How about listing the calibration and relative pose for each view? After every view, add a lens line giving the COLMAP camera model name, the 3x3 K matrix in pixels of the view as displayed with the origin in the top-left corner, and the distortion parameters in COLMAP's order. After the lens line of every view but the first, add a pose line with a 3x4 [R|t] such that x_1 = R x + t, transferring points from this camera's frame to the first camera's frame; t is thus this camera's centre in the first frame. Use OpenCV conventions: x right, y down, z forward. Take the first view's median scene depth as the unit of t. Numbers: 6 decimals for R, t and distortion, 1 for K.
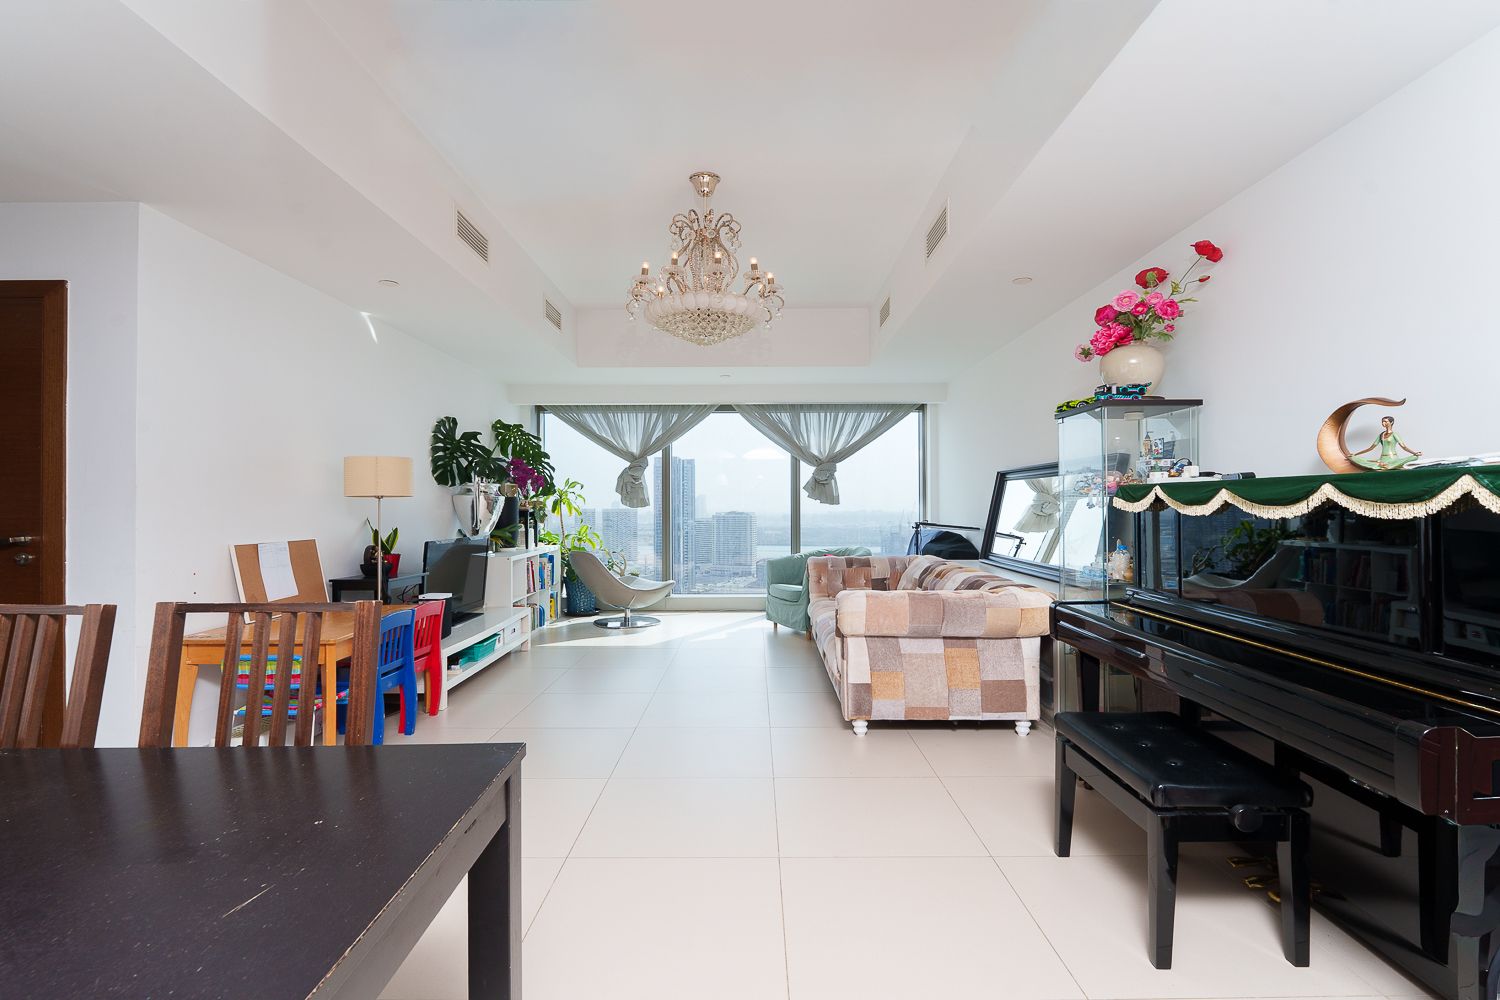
lens RADIAL K [[606.3, 0, 777.1], [0, 606.3, 503.0], [0, 0, 1]] dist [-0.000677, -0.000060]
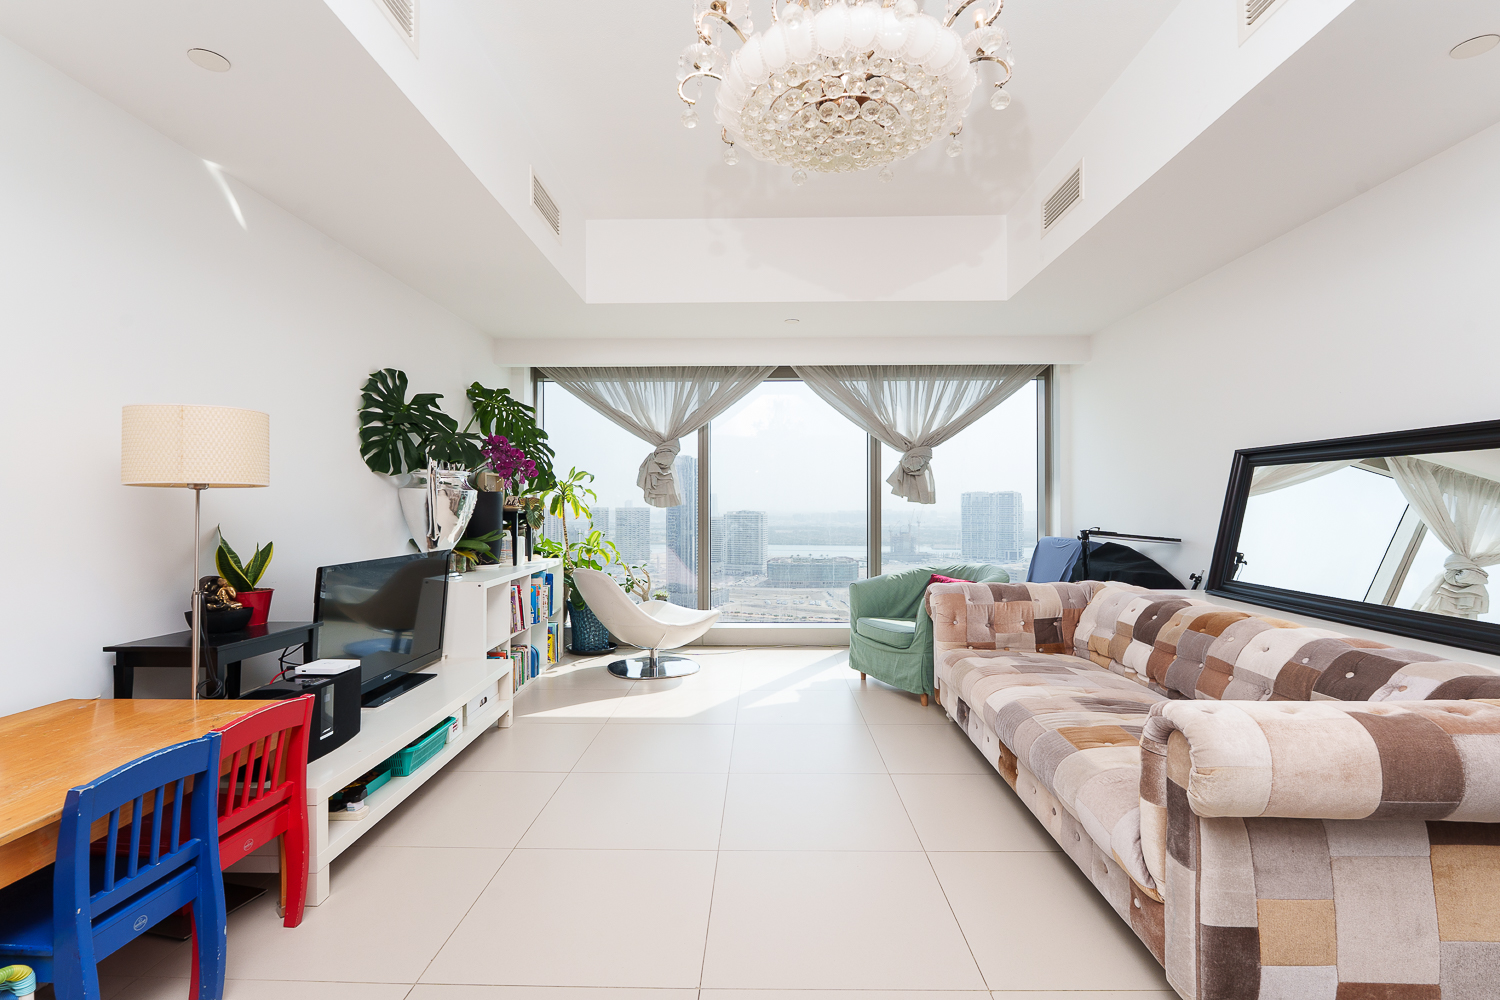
lens RADIAL K [[603.4, 0, 750.0], [0, 603.4, 500.0], [0, 0, 1]] dist [0.000908, 0.000086]
pose [[0.998116, 0.001197, -0.061336, -0.092701], [-0.001411, 0.999993, -0.003446, 0.001394], [0.061332, 0.003526, 0.998111, 0.303730]]
